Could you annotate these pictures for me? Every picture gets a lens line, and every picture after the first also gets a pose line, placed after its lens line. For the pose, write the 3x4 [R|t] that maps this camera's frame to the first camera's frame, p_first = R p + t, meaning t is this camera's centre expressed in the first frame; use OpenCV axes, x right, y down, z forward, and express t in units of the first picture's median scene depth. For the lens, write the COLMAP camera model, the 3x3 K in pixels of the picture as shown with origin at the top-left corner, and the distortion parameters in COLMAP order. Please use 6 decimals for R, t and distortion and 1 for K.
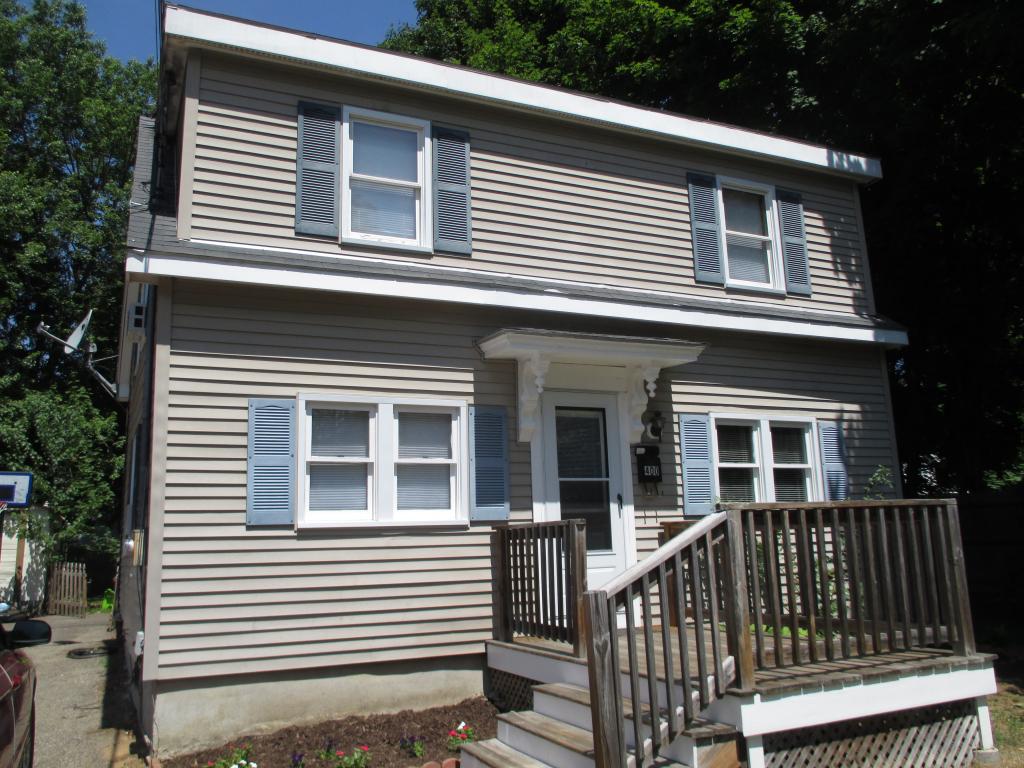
lens RADIAL K [[853.7, 0, 514.3], [0, 853.7, 369.5], [0, 0, 1]] dist [-0.037429, 0.000070]
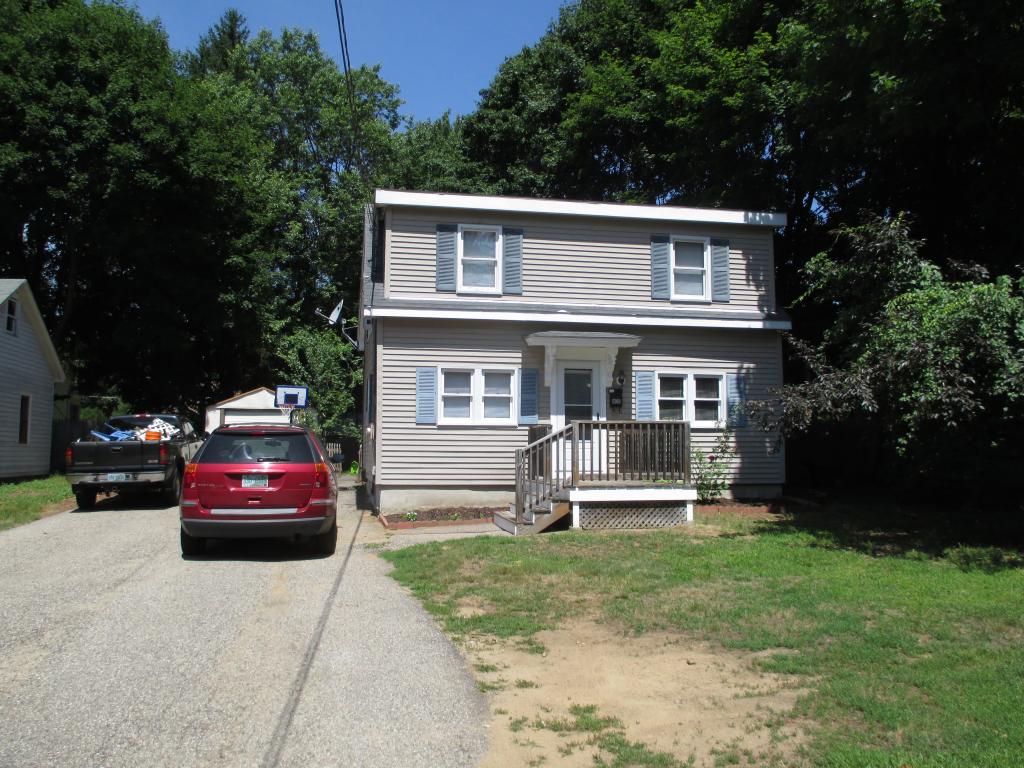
lens RADIAL K [[853.7, 0, 514.3], [0, 853.7, 369.5], [0, 0, 1]] dist [-0.037429, 0.000070]
pose [[0.970171, 0.014322, -0.241997, 0.422483], [0.013703, 0.993418, 0.113727, -0.185905], [0.242032, -0.113650, 0.963589, -0.968808]]
